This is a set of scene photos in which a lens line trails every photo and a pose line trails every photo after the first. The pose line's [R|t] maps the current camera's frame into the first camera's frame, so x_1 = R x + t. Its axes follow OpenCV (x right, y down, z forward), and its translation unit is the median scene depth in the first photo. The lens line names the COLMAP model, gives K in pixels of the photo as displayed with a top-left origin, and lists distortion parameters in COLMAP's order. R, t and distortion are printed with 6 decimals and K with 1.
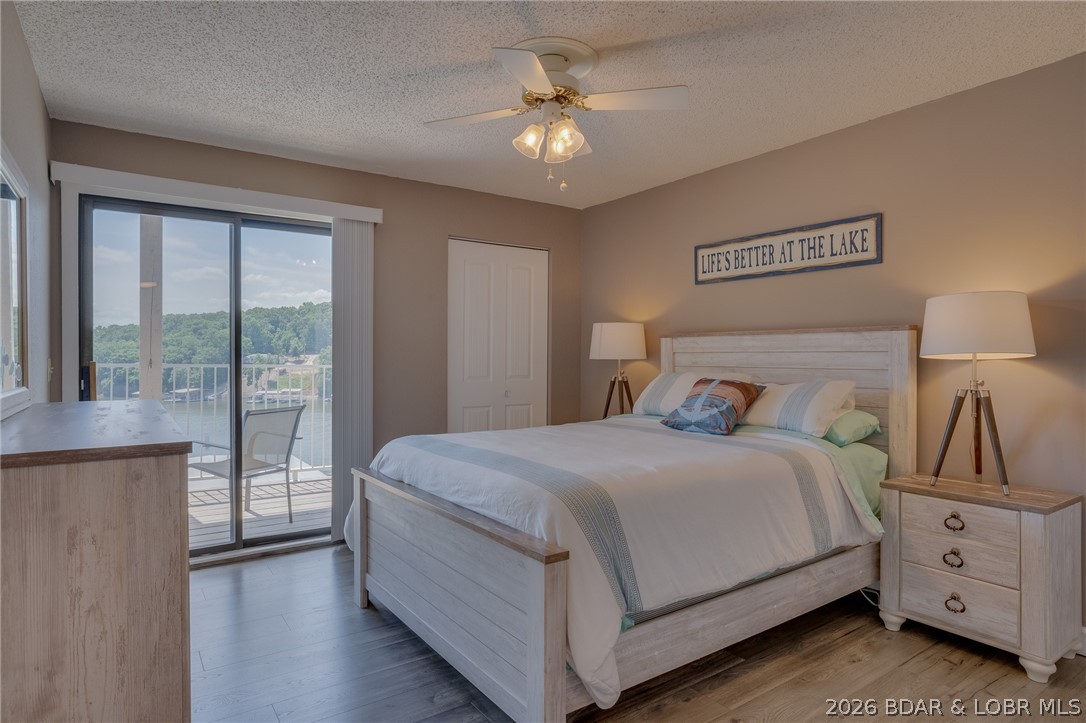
lens RADIAL K [[600.8, 0, 552.2], [0, 600.8, 358.1], [0, 0, 1]] dist [-0.058249, 0.047580]
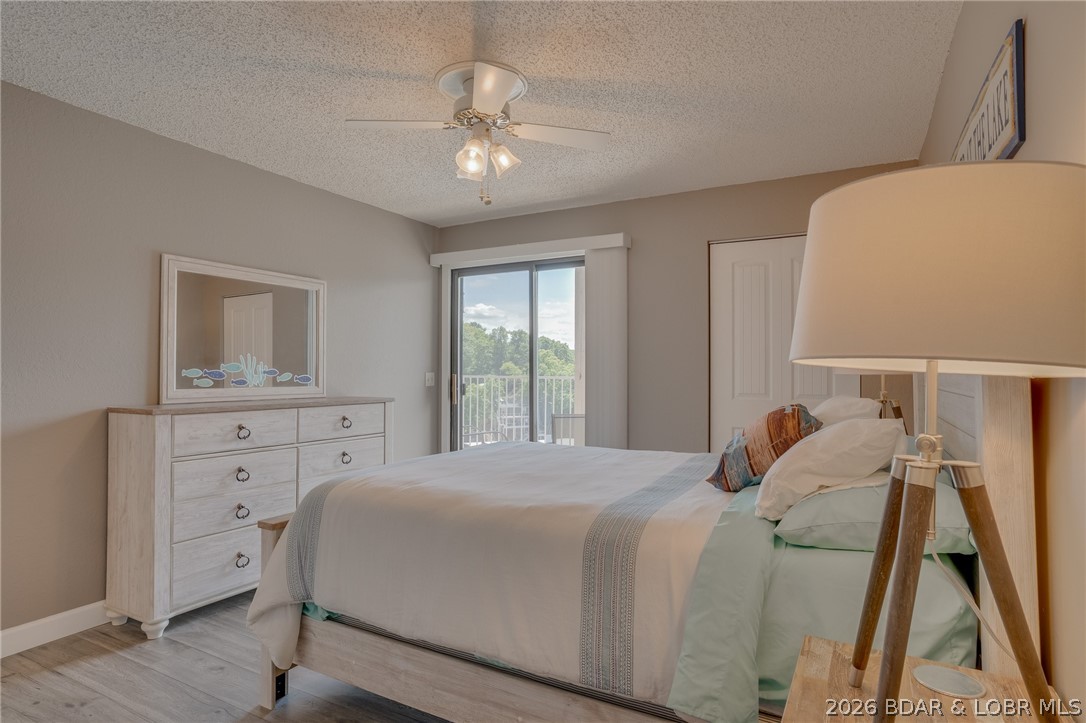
lens RADIAL K [[600.8, 0, 552.2], [0, 600.8, 358.1], [0, 0, 1]] dist [-0.058249, 0.047580]
pose [[0.441347, -0.020882, -0.897093, 0.768448], [-0.001921, 0.999705, -0.024215, 0.000096], [0.897334, 0.012411, 0.441177, 0.525087]]
